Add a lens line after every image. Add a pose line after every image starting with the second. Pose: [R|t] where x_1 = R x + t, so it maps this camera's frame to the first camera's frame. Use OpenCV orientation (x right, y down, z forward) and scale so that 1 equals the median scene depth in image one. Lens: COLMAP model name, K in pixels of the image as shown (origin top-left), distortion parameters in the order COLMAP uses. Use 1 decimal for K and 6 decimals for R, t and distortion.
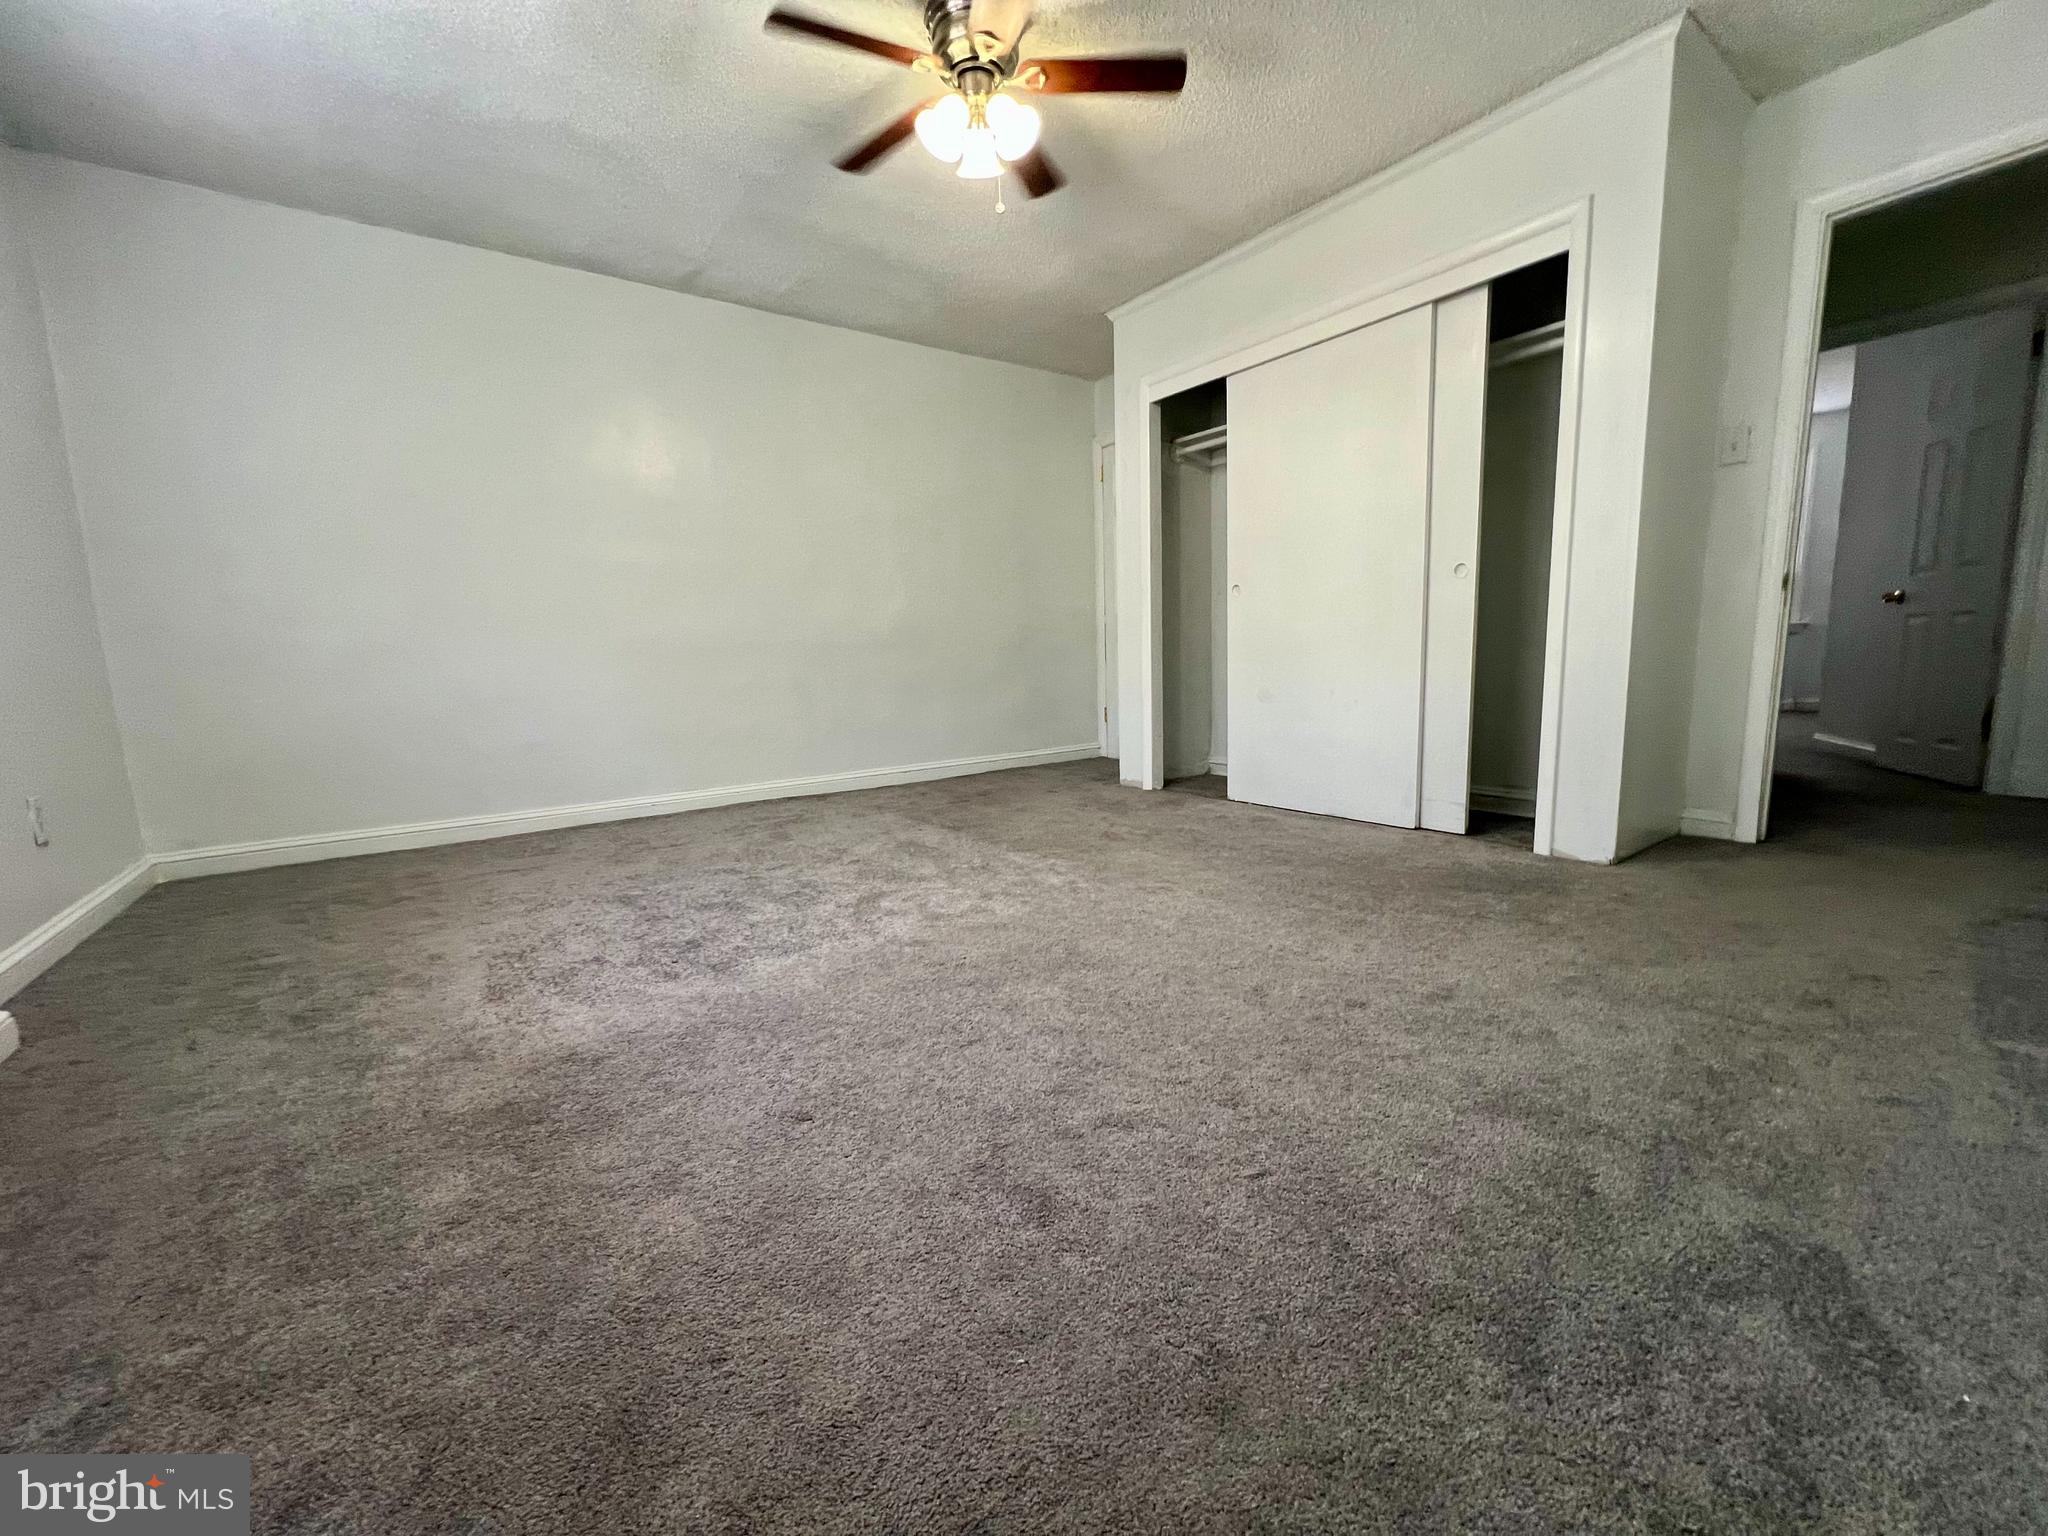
lens RADIAL K [[852.5, 0, 1041.6], [0, 852.5, 773.6], [0, 0, 1]] dist [-0.000256, 0.000179]
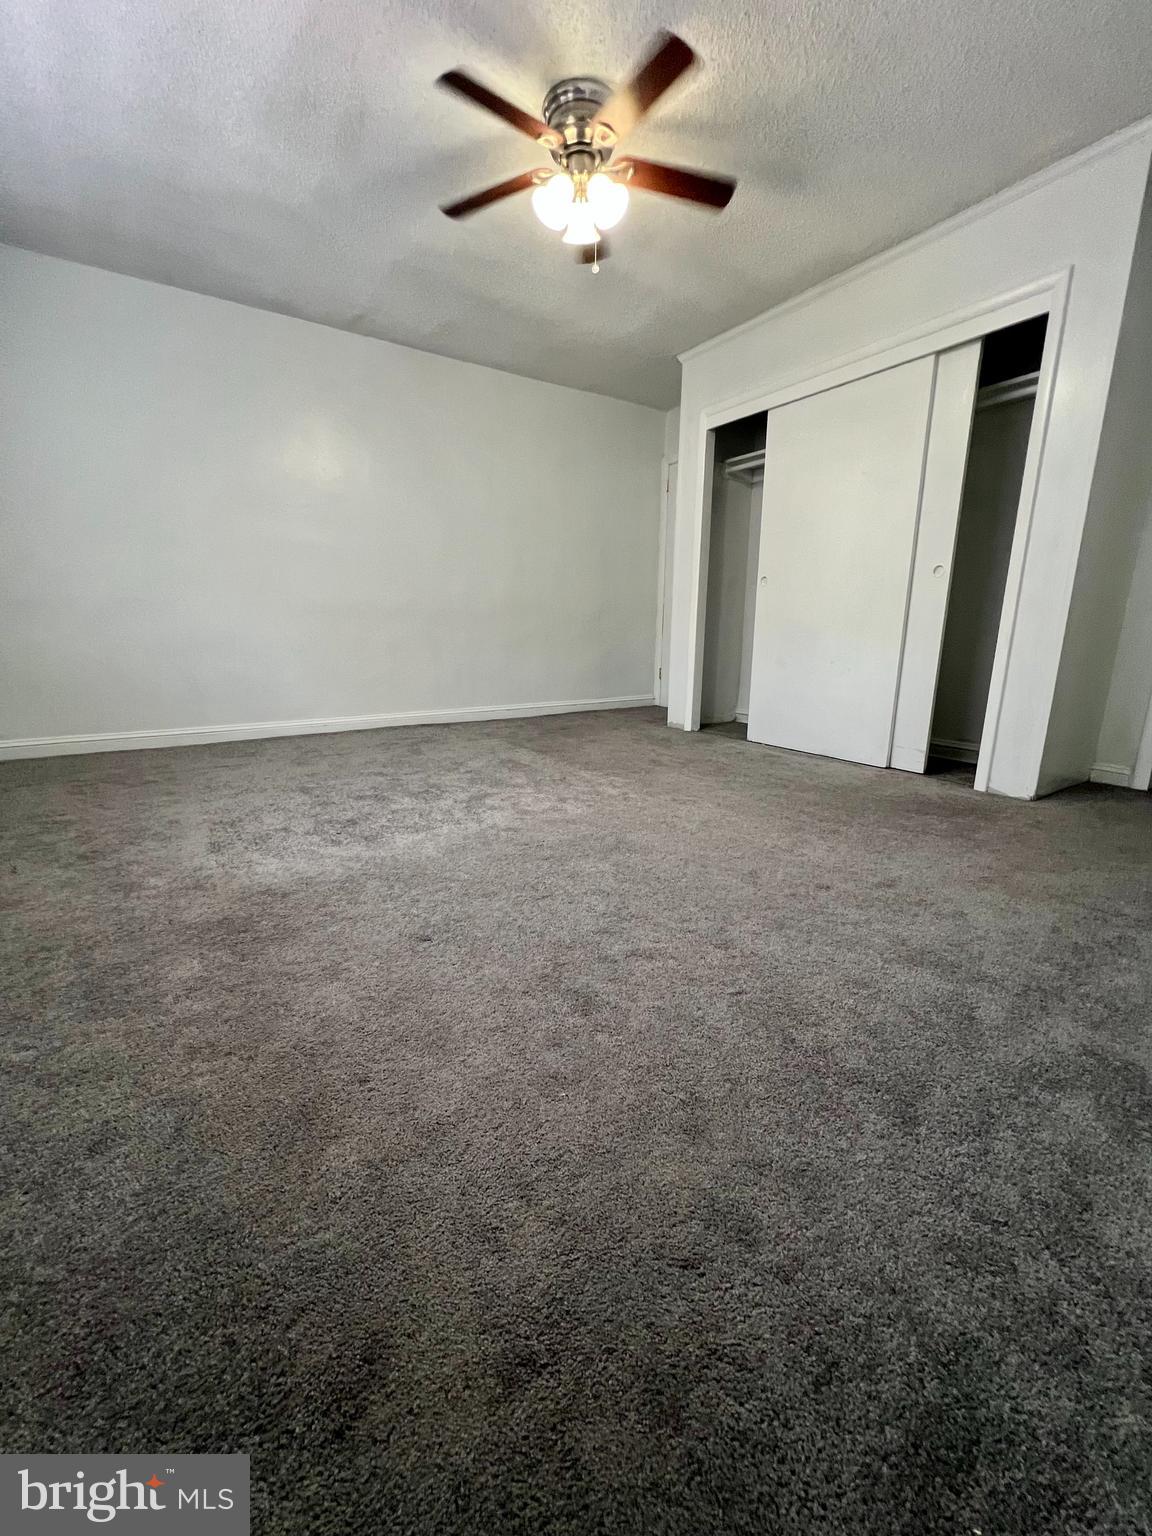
lens RADIAL K [[641.9, 0, 585.3], [0, 641.9, 772.2], [0, 0, 1]] dist [-0.000452, -0.000104]
pose [[0.998118, 0.047417, -0.038898, 0.013033], [-0.044017, 0.995490, 0.084034, 0.012048], [0.042707, -0.082163, 0.995703, -0.030672]]
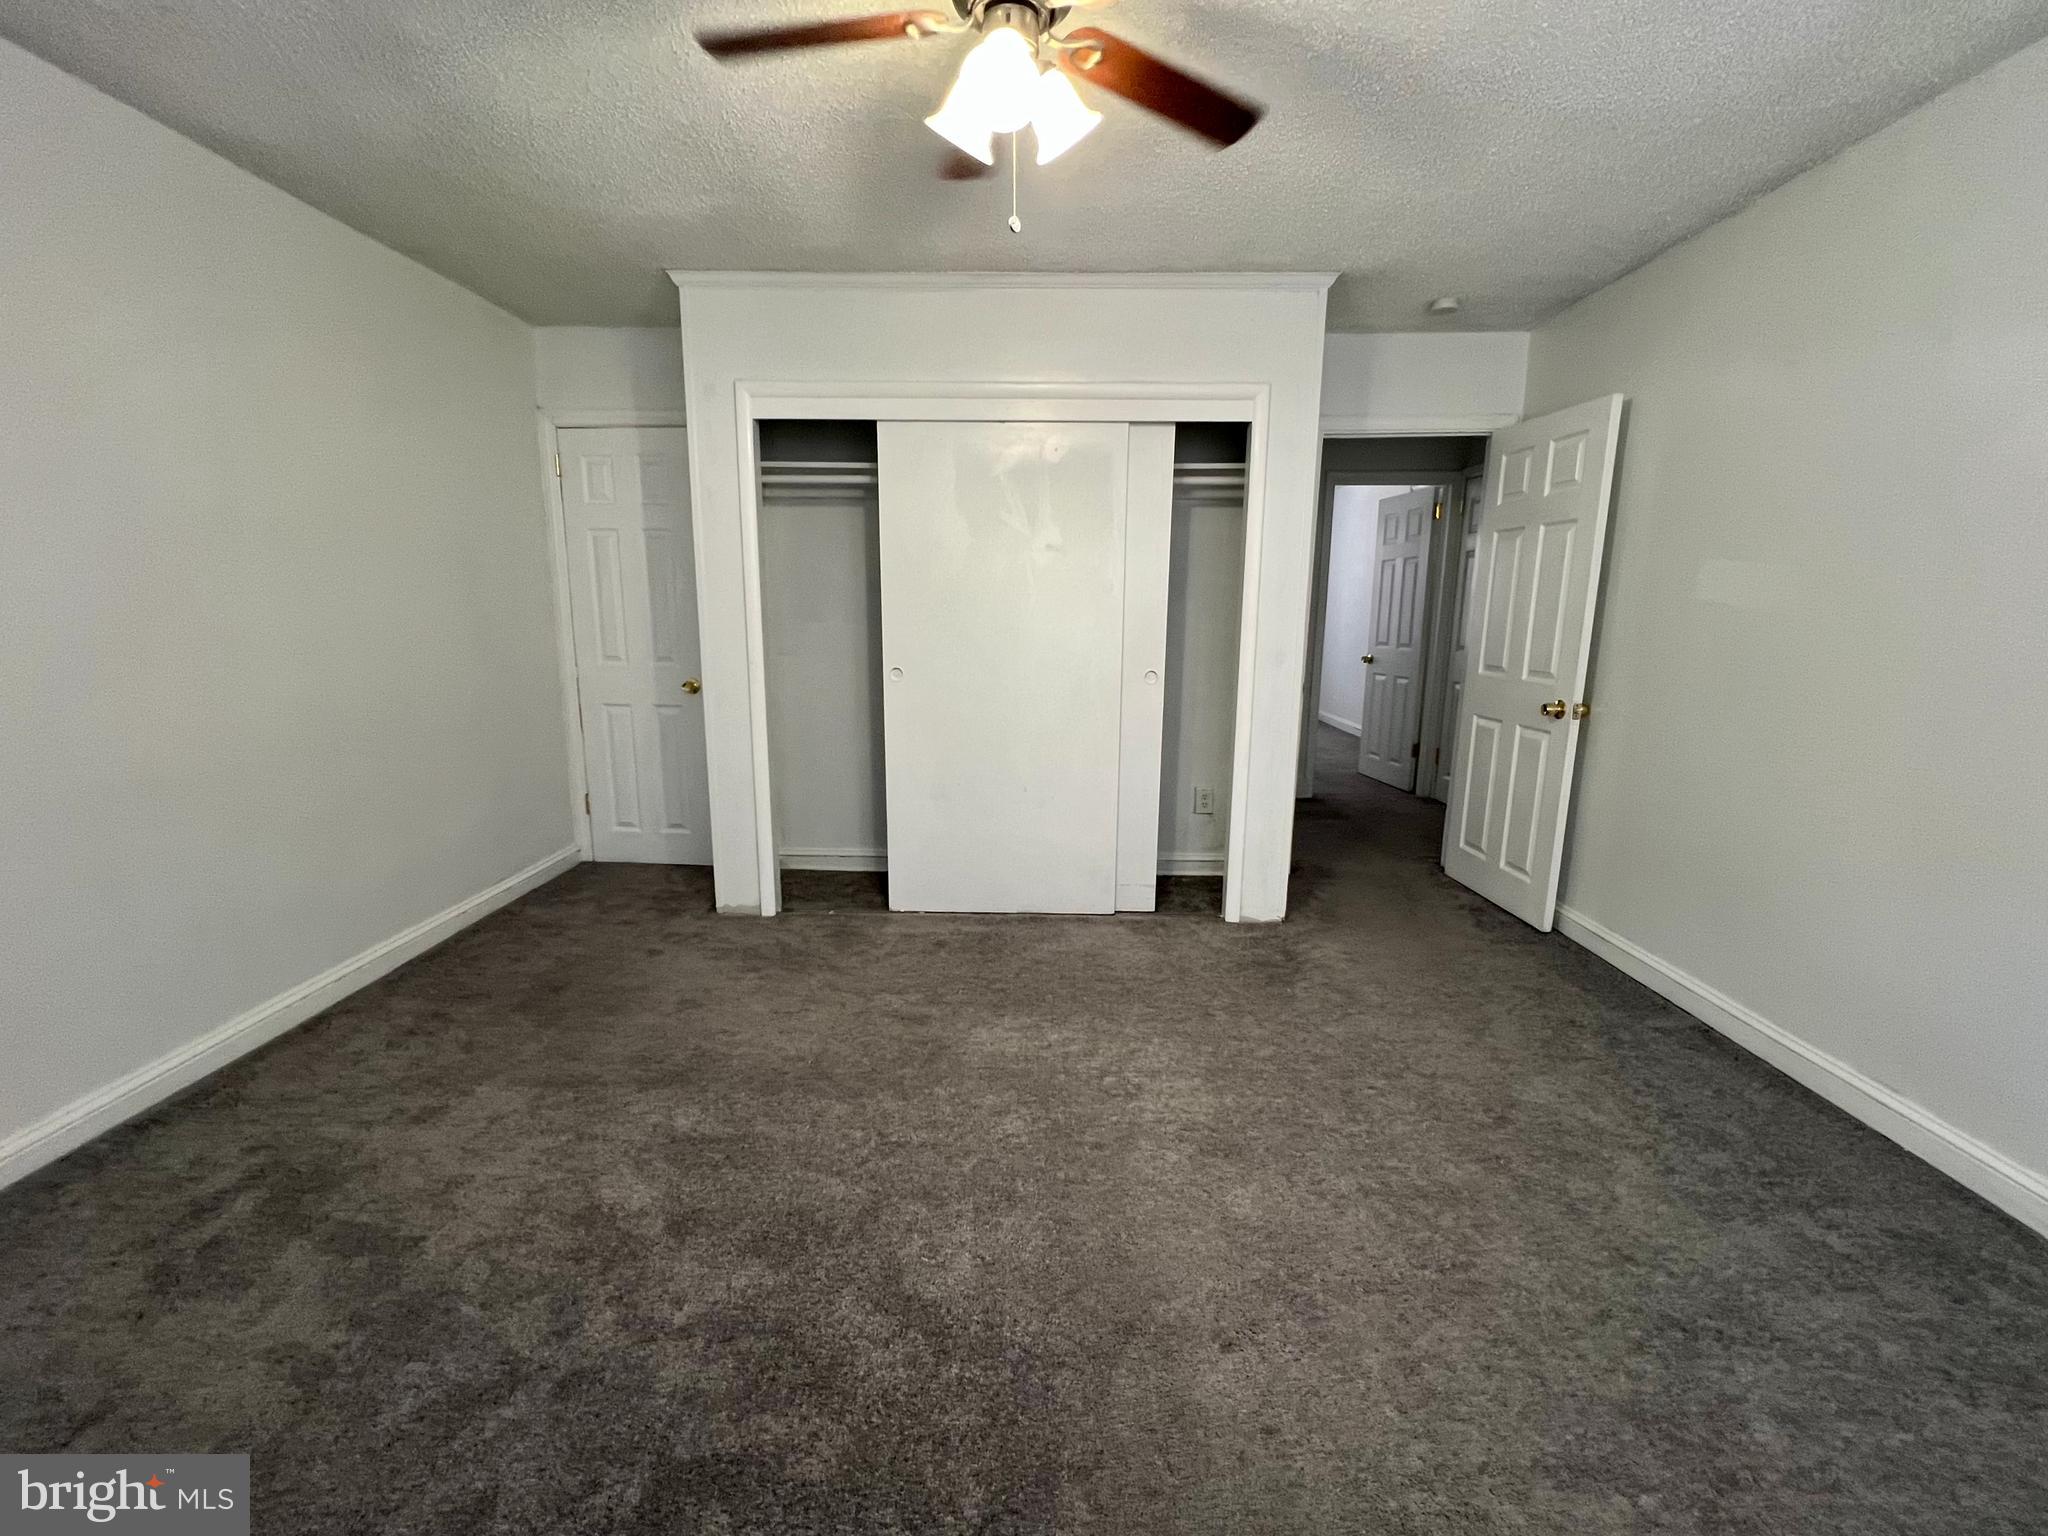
lens RADIAL K [[852.5, 0, 1041.6], [0, 852.5, 773.6], [0, 0, 1]] dist [-0.000256, 0.000179]
pose [[0.600194, -0.105899, 0.792813, -0.693169], [0.079658, 0.994183, 0.072492, -0.303471], [-0.795878, 0.019645, 0.605138, 0.668009]]
